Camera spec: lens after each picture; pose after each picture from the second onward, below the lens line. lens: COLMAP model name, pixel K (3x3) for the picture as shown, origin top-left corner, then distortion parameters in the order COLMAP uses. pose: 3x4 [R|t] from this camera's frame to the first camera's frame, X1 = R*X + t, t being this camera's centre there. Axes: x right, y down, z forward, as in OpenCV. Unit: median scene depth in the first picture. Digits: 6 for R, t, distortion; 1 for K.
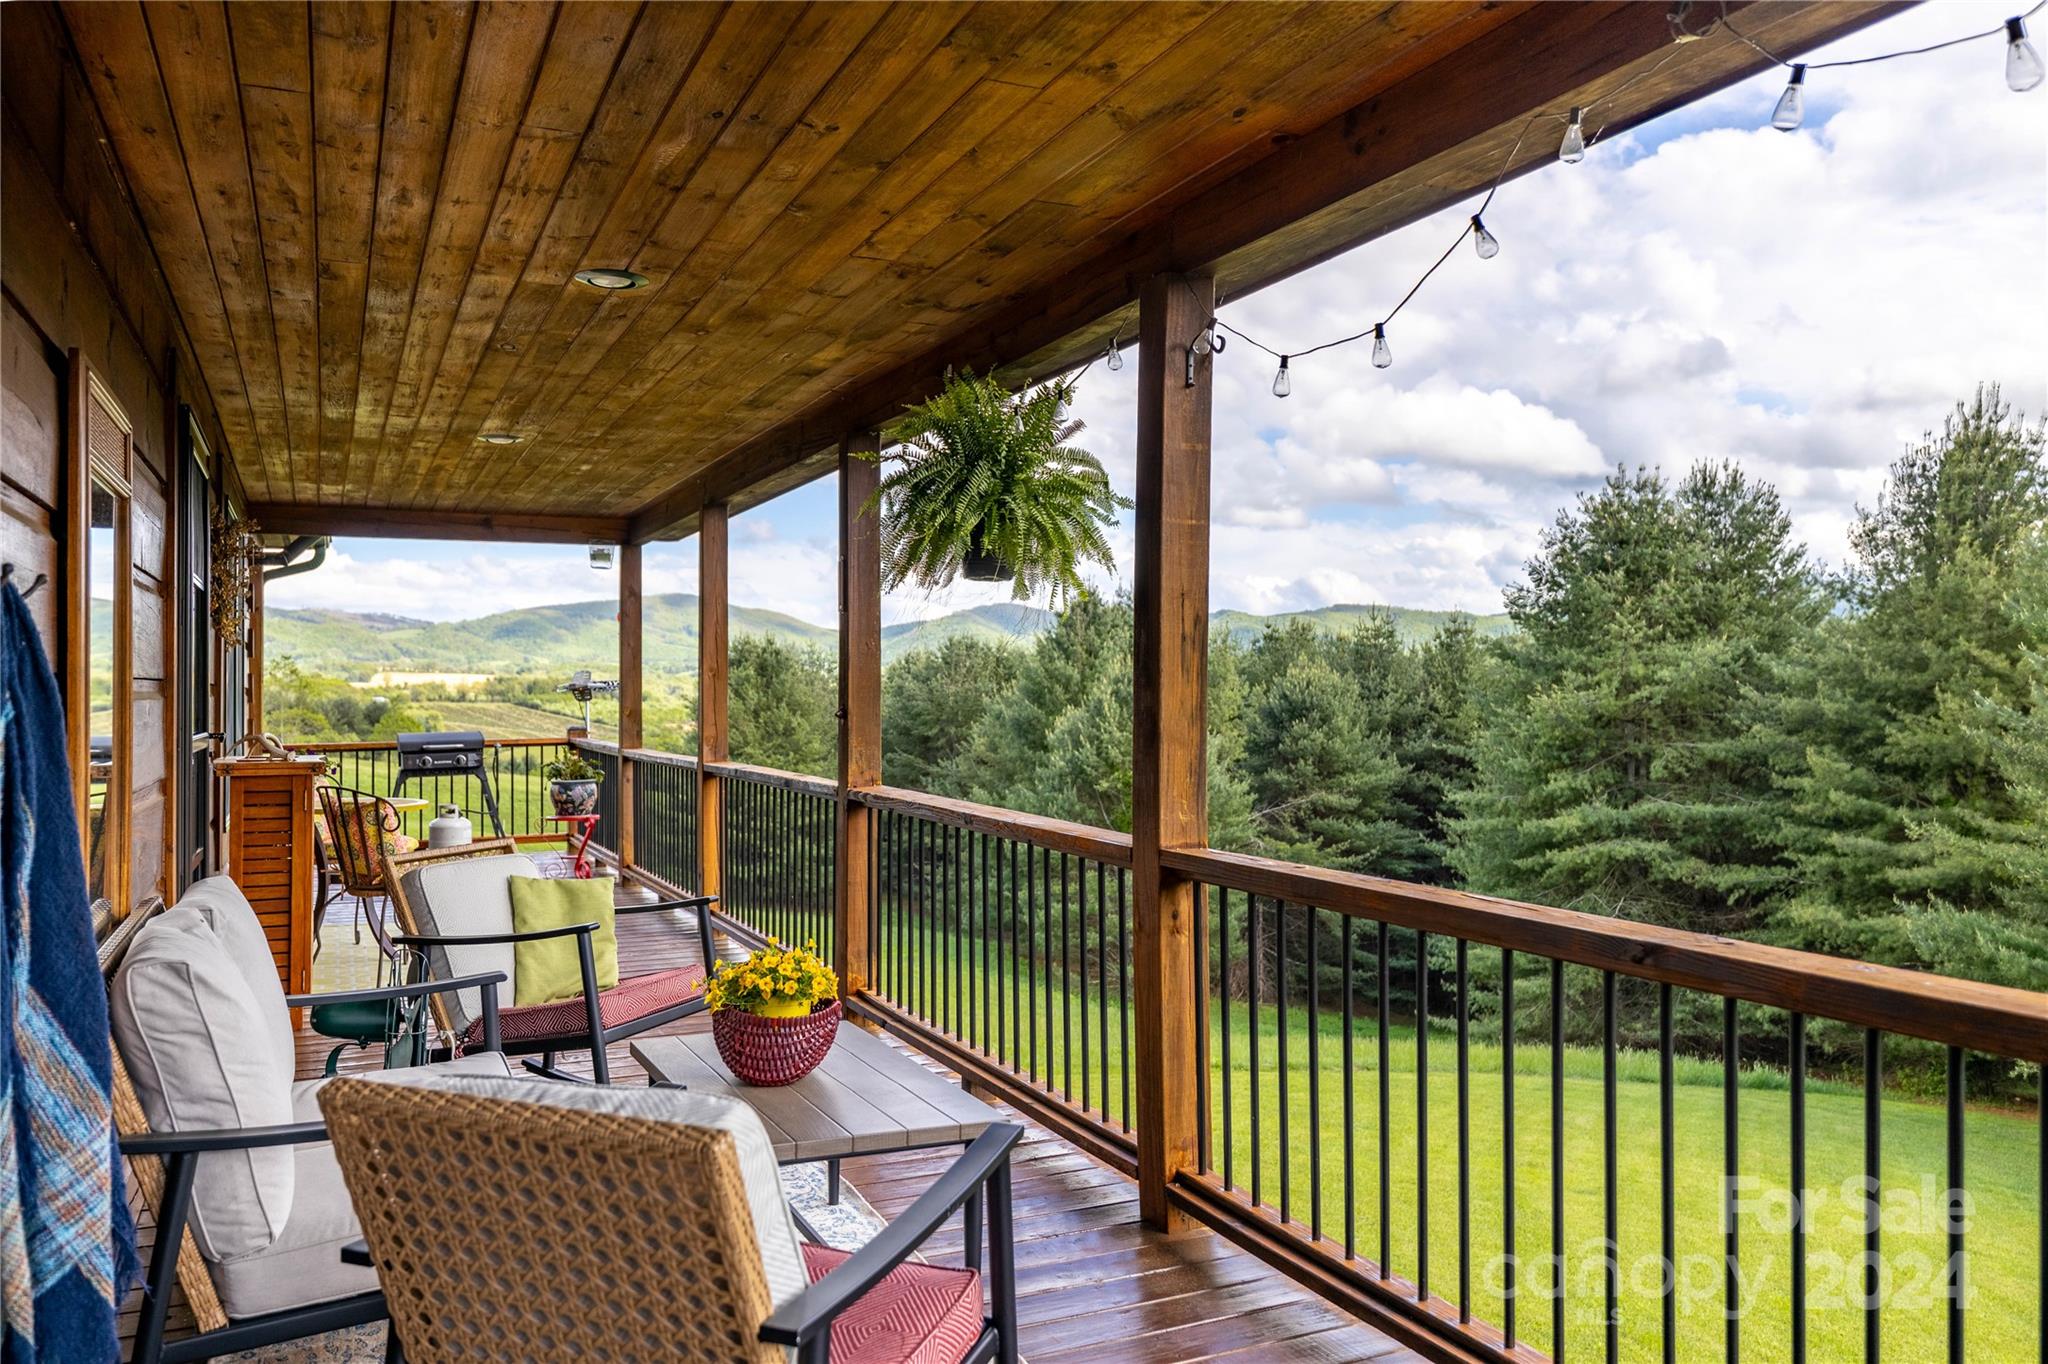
lens RADIAL K [[1552.9, 0, 1028.5], [0, 1552.9, 678.7], [0, 0, 1]] dist [-0.005253, -0.001027]
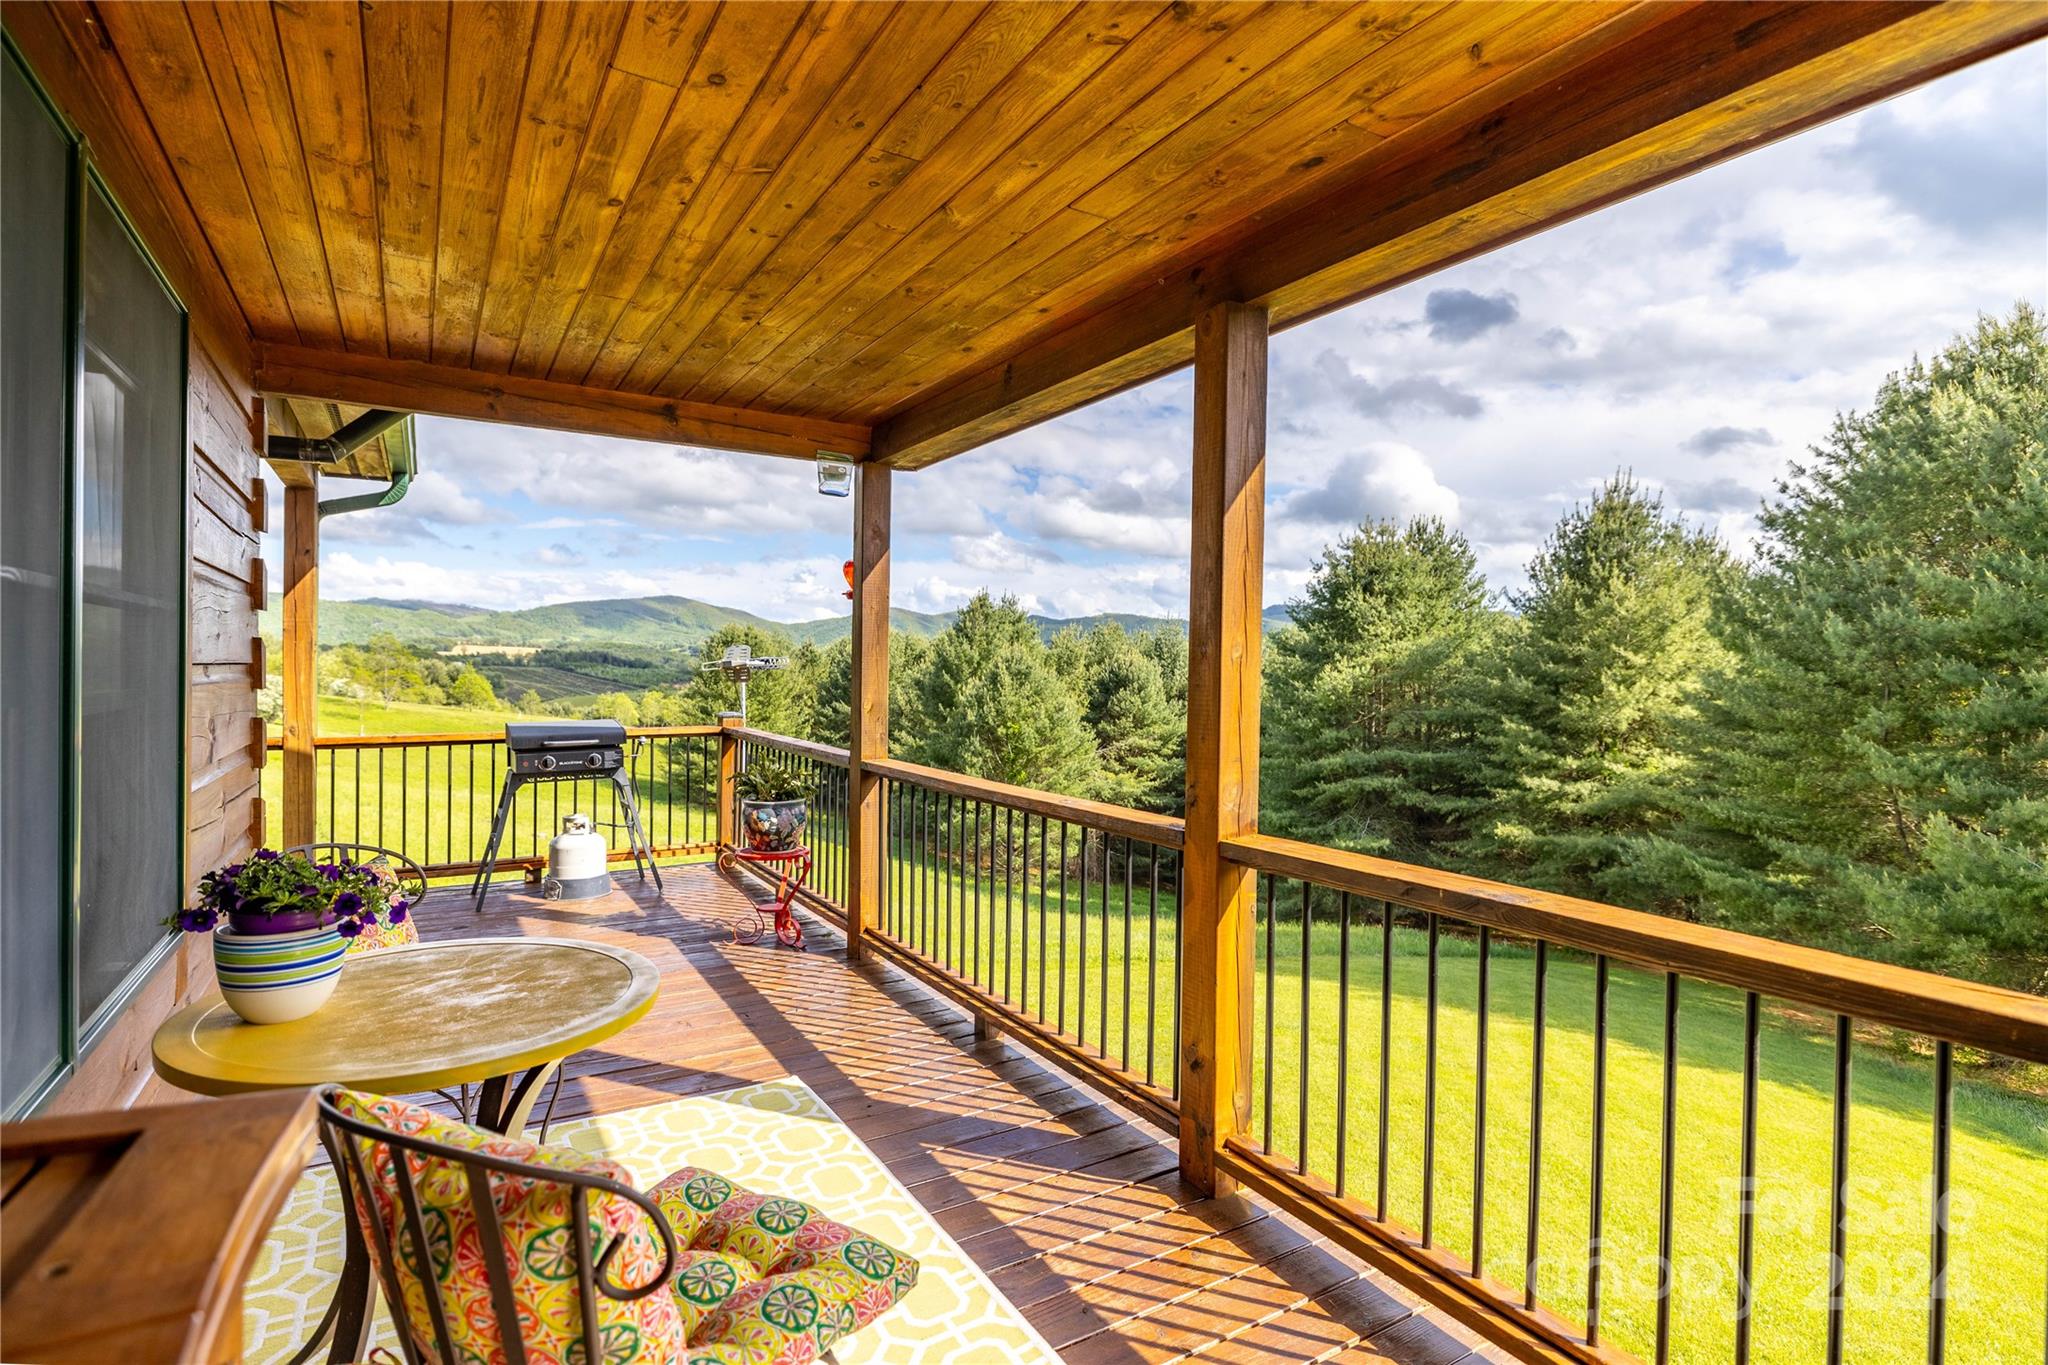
lens RADIAL K [[1016.7, 0, 1025.5], [0, 1016.7, 679.3], [0, 0, 1]] dist [-0.018374, -0.000158]
pose [[0.993278, 0.014865, 0.114796, -0.048578], [-0.017275, 0.999650, 0.020031, -0.000229], [-0.114458, -0.021880, 0.993187, 0.110382]]
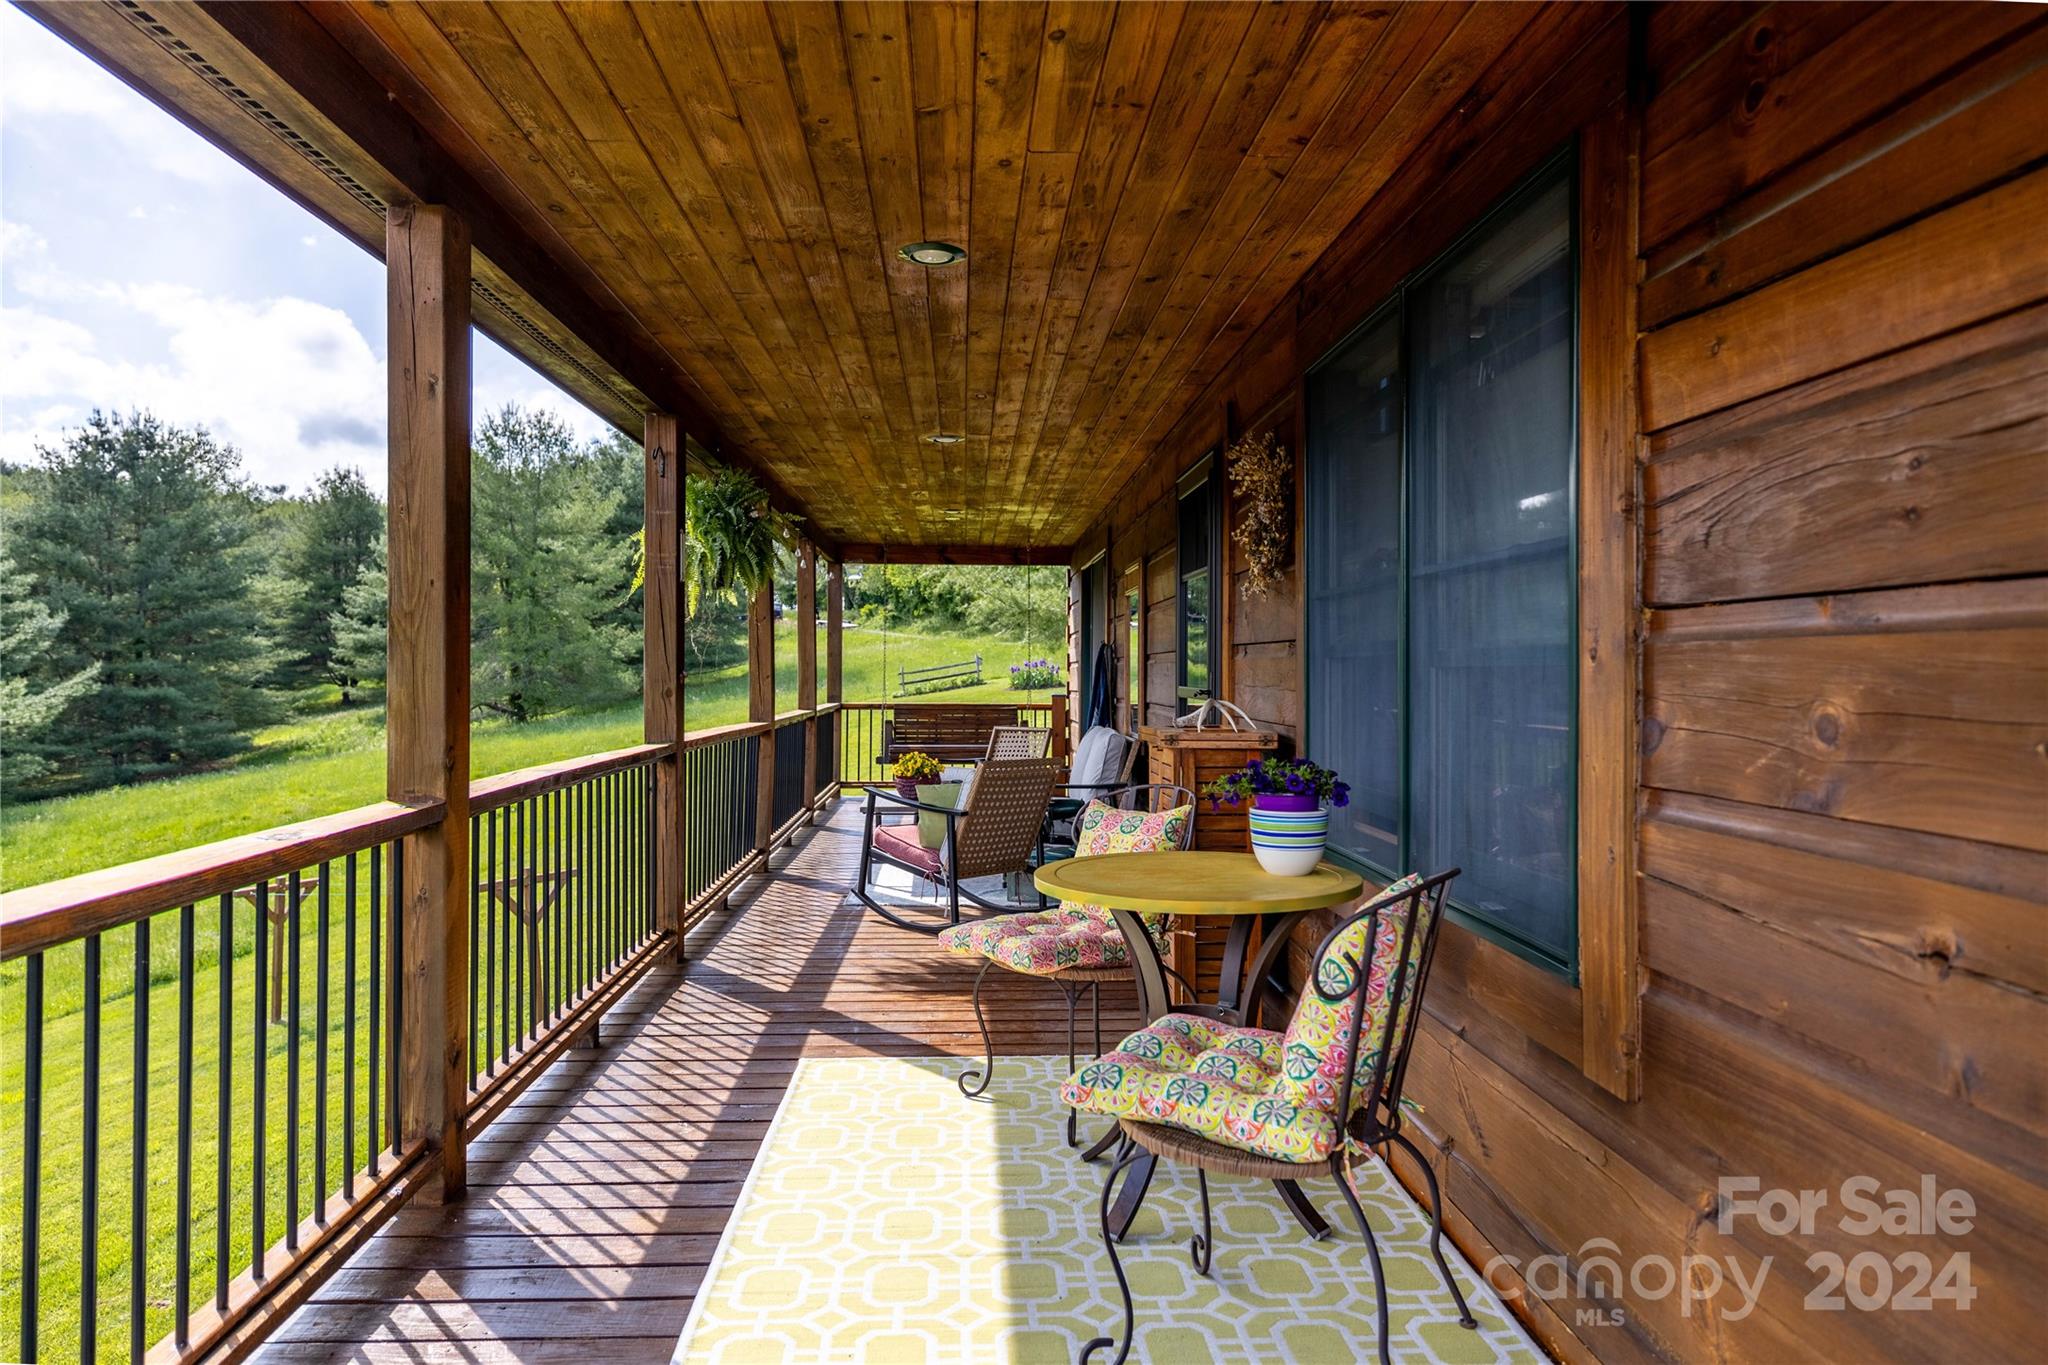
lens RADIAL K [[1292.2, 0, 1022.8], [0, 1292.2, 678.5], [0, 0, 1]] dist [0.000079, 0.000006]
pose [[-0.928781, 0.003051, 0.370617, -0.714466], [0.001056, 0.999984, -0.005586, 0.077767], [-0.370628, -0.004796, -0.928769, 2.169001]]
